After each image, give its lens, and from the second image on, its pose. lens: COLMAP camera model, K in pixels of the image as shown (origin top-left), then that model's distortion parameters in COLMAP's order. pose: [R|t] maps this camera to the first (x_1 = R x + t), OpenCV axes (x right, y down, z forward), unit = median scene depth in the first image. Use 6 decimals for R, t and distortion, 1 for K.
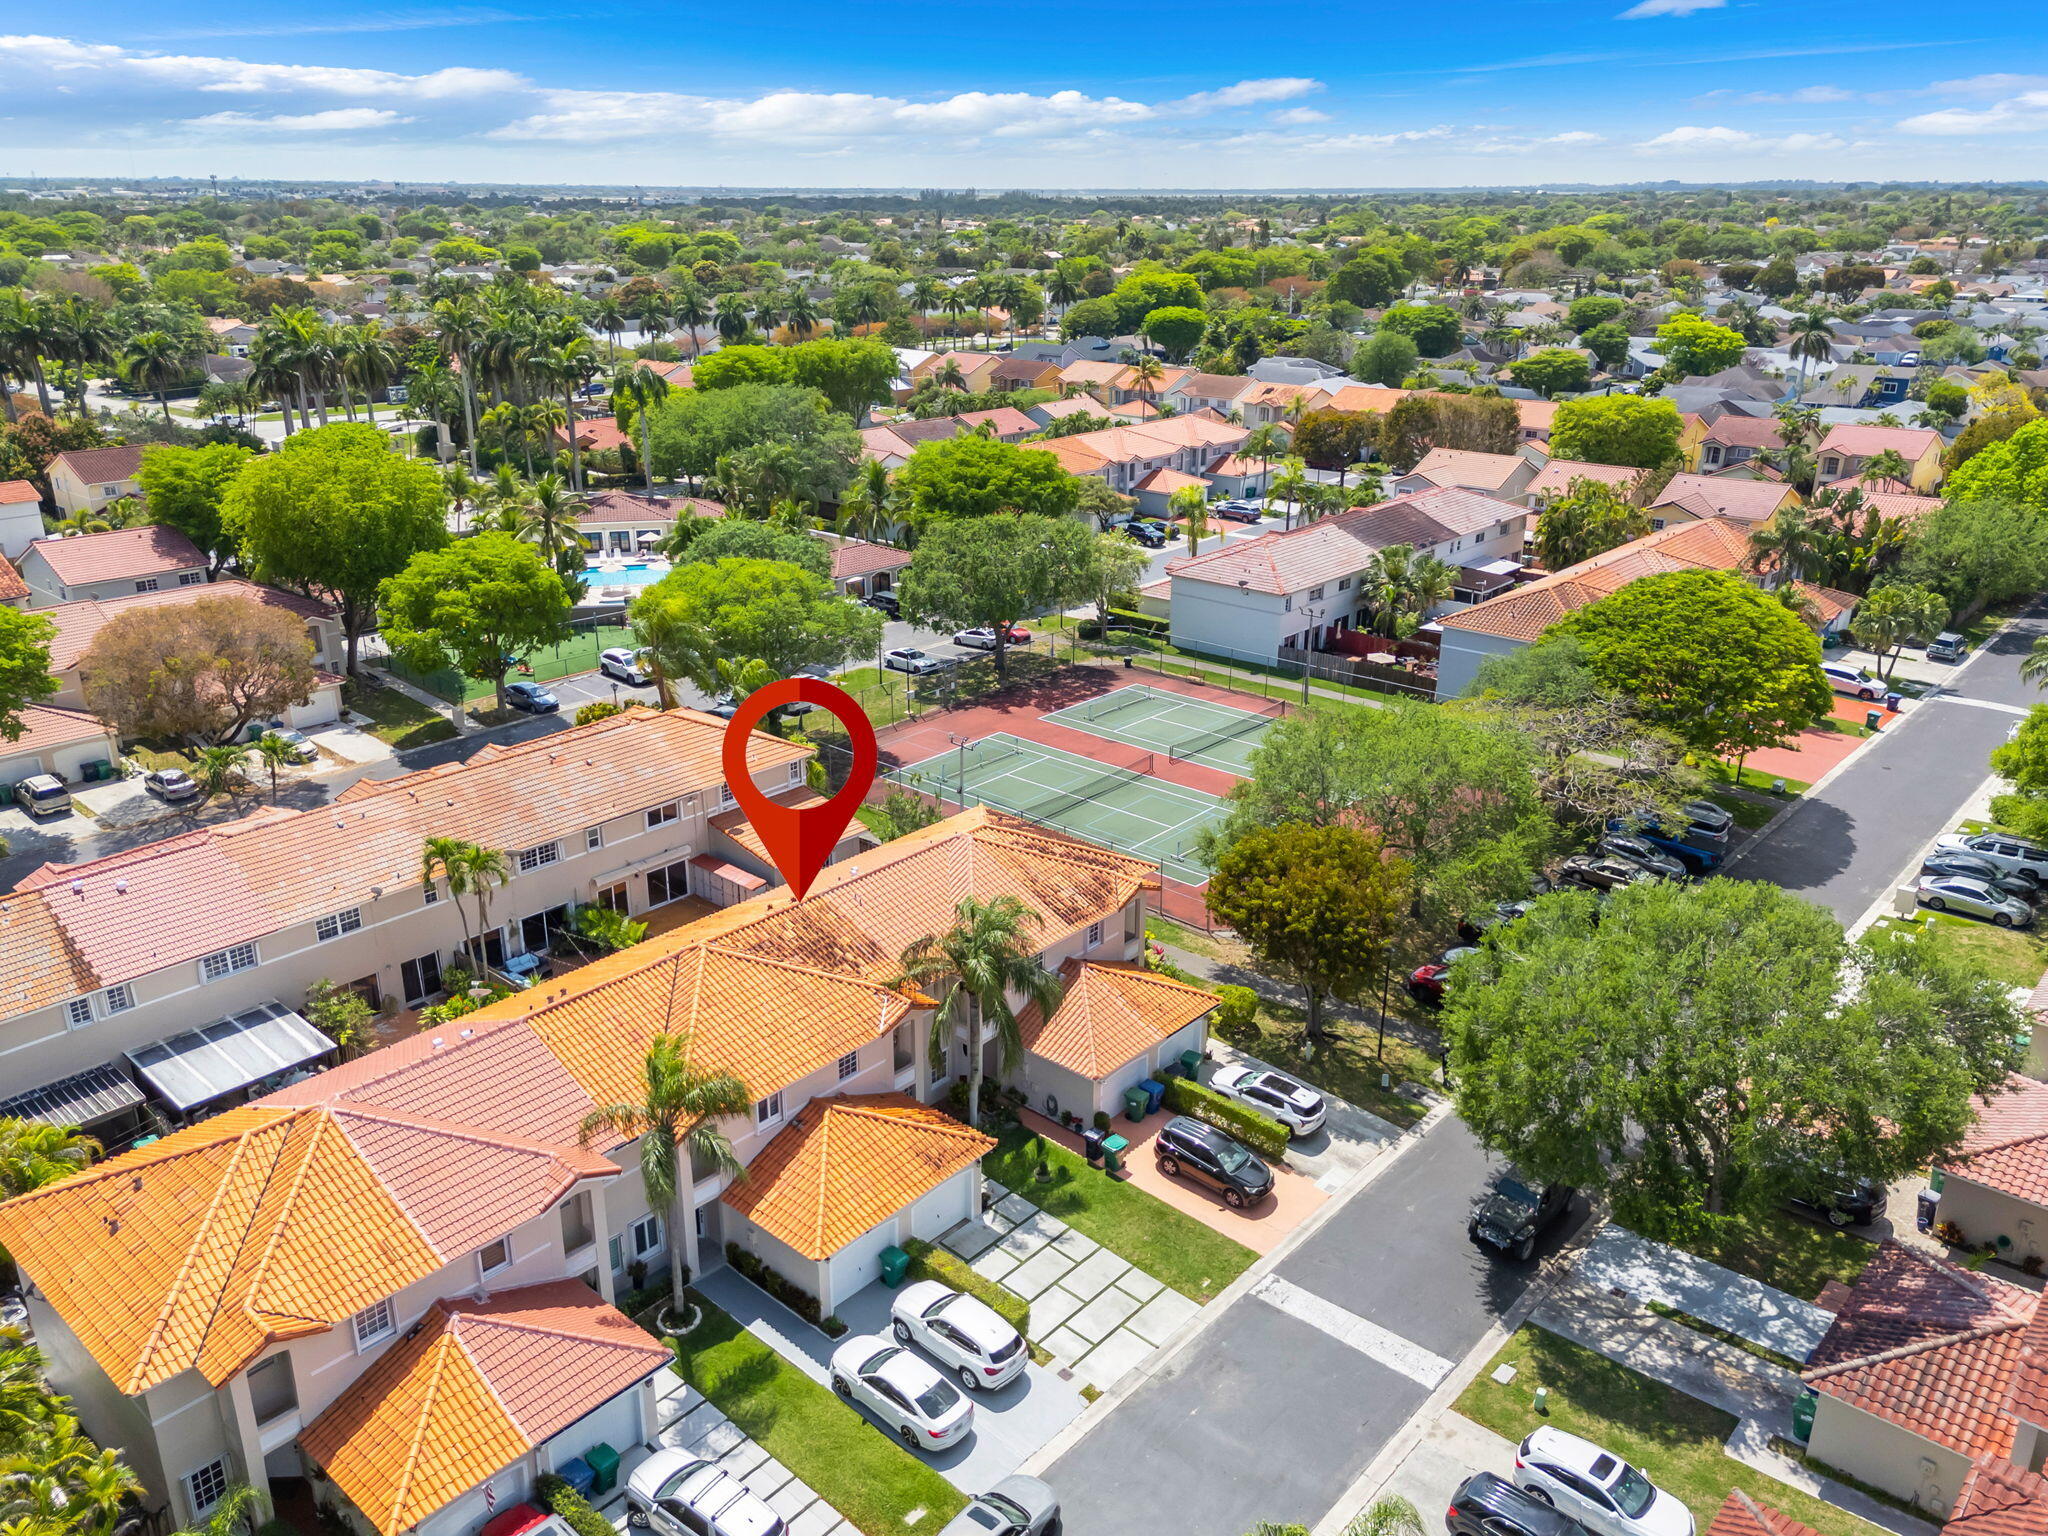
lens RADIAL K [[1529.6, 0, 1024.0], [0, 1529.6, 768.0], [0, 0, 1]] dist [0.070646, -0.007258]
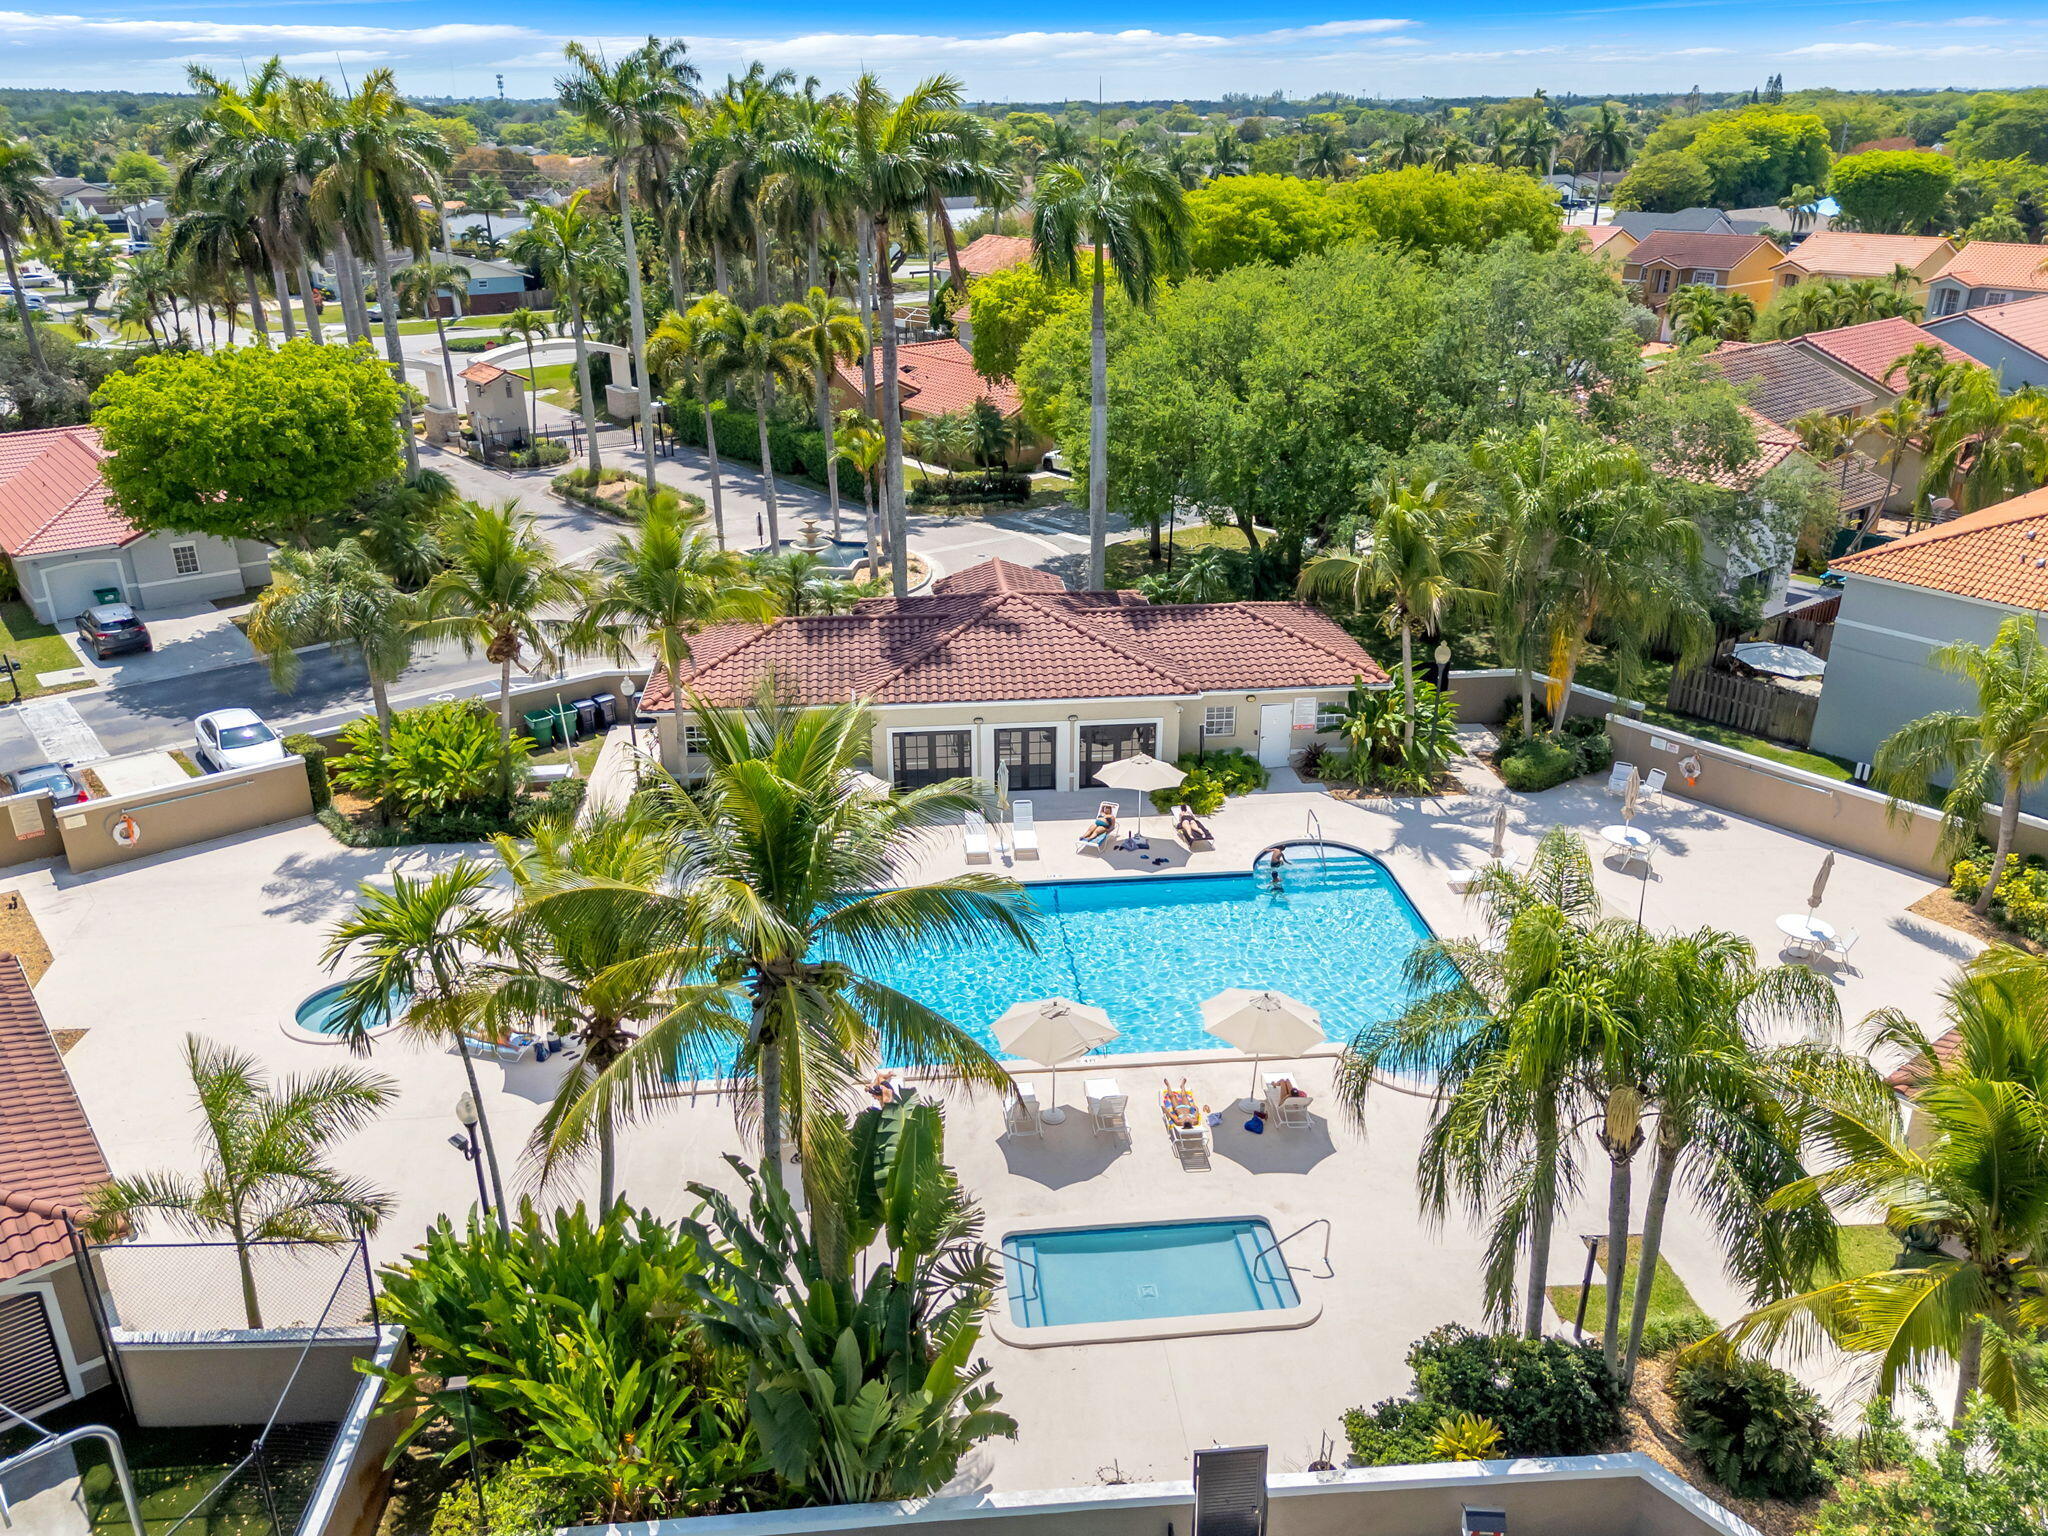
lens RADIAL K [[1529.6, 0, 1024.0], [0, 1529.6, 768.0], [0, 0, 1]] dist [0.070646, -0.007258]
pose [[0.986160, 0.061377, -0.154018, -0.330187], [-0.054264, 0.997275, 0.049974, -0.243642], [0.156666, -0.040924, 0.986803, 1.072329]]
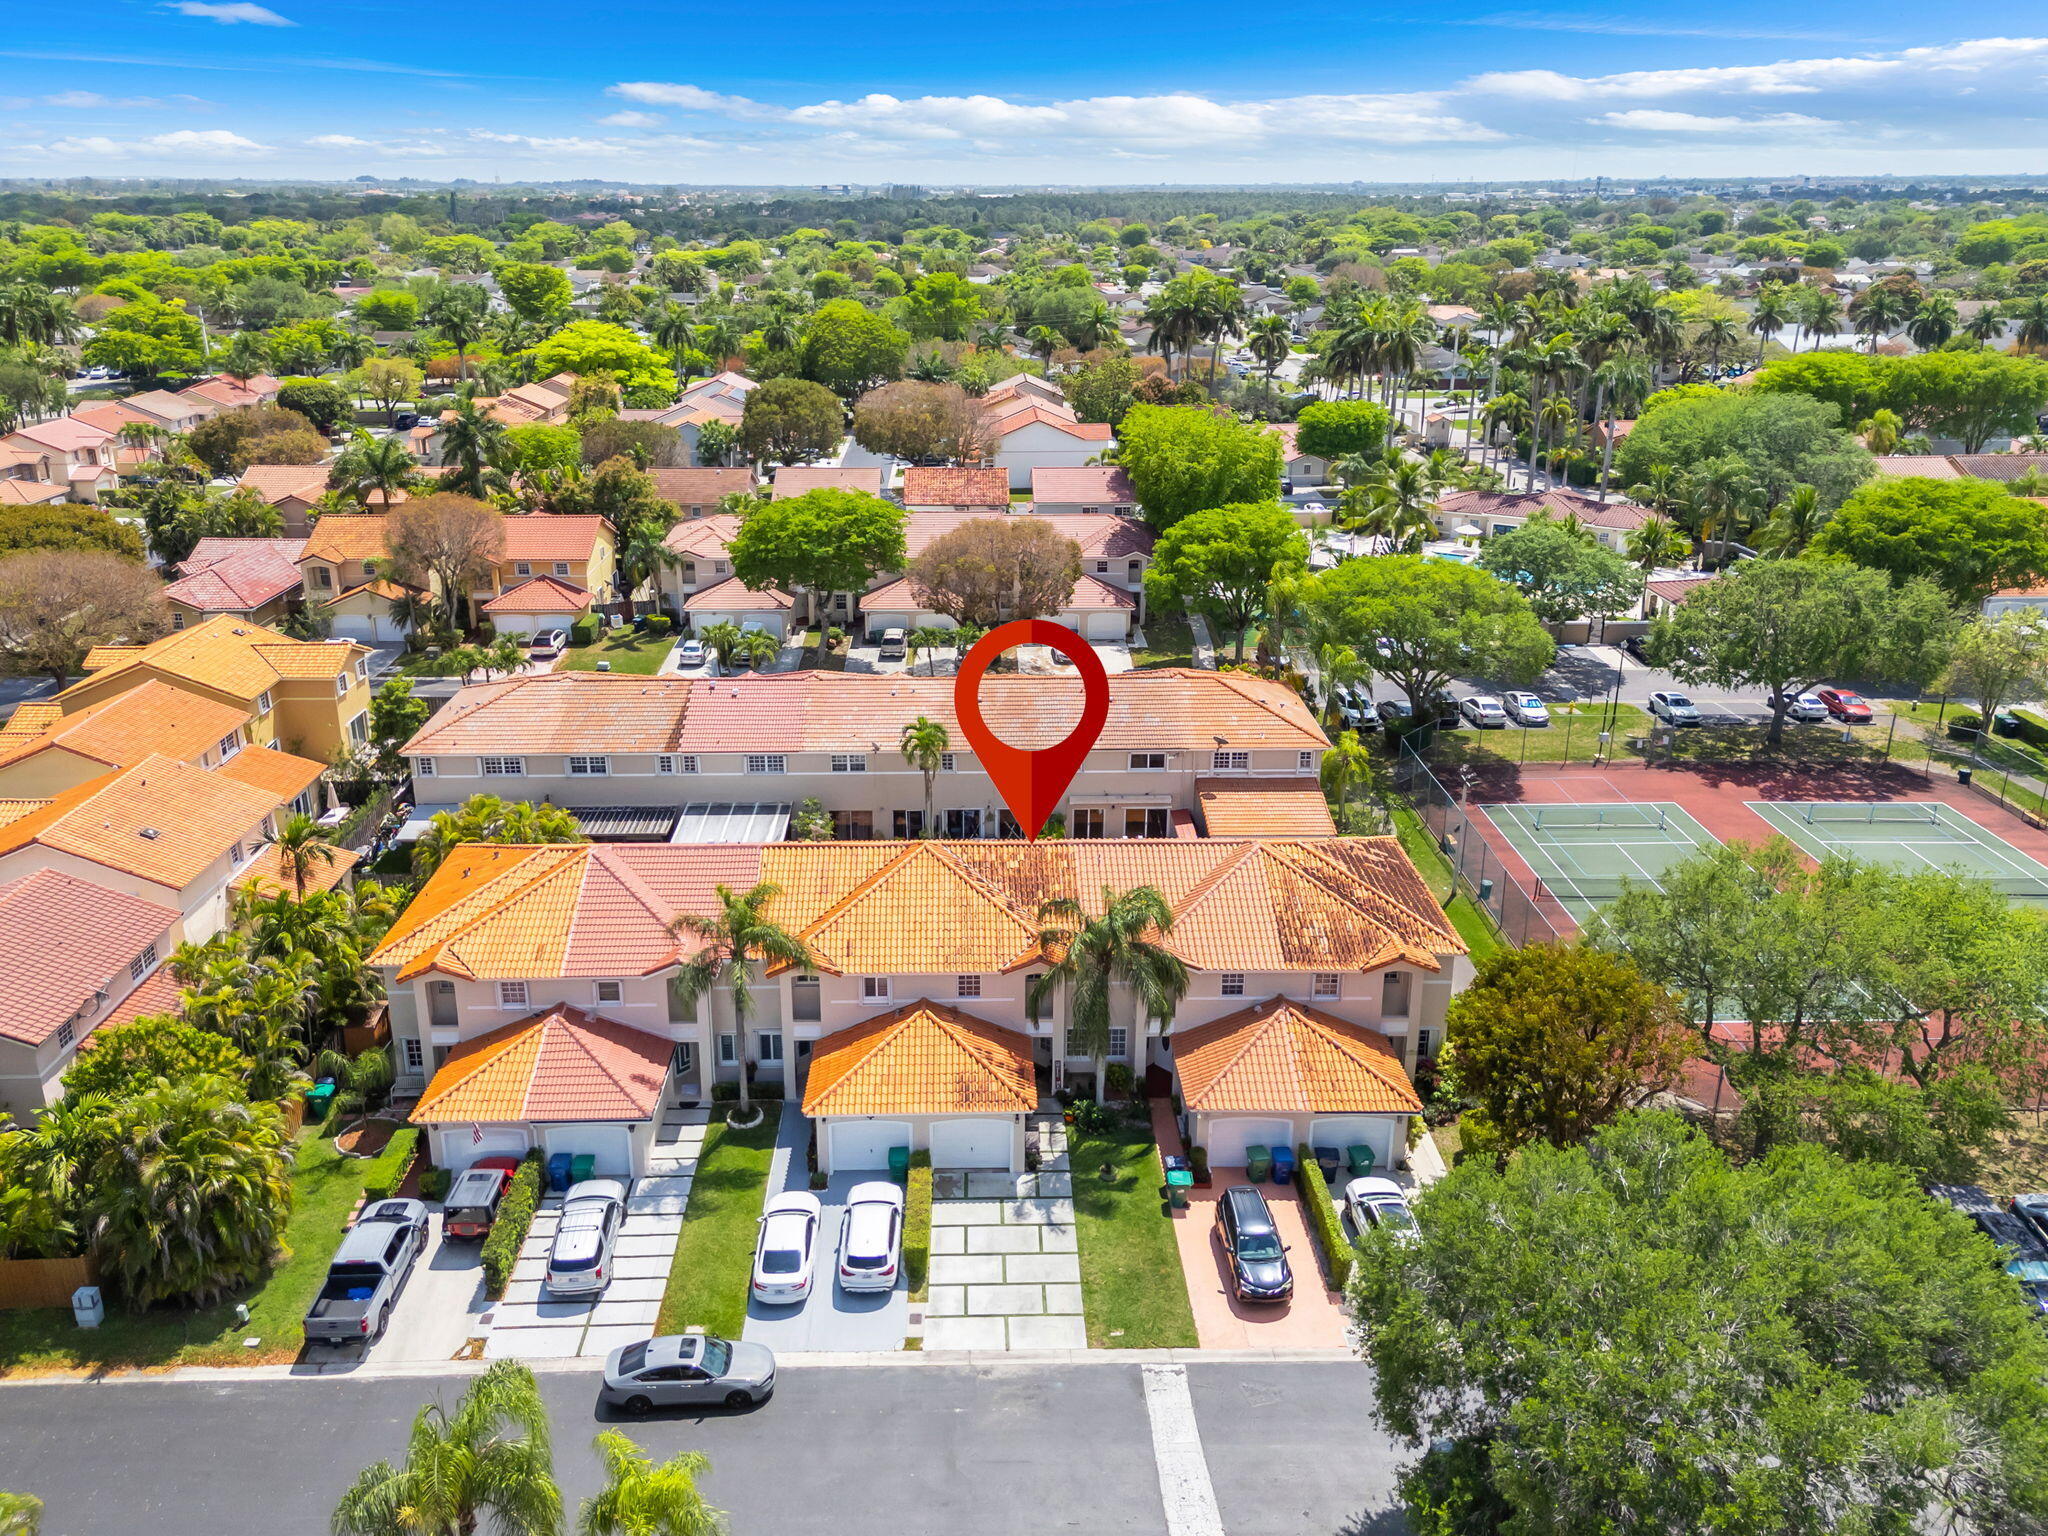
lens RADIAL K [[1452.0, 0, 1024.0], [0, 1452.0, 768.0], [0, 0, 1]] dist [0.042302, -0.000974]
pose [[0.685677, 0.268176, -0.676704, 0.305500], [-0.255064, 0.959235, 0.121696, -0.051254], [0.681755, 0.089159, 0.726128, 0.135999]]
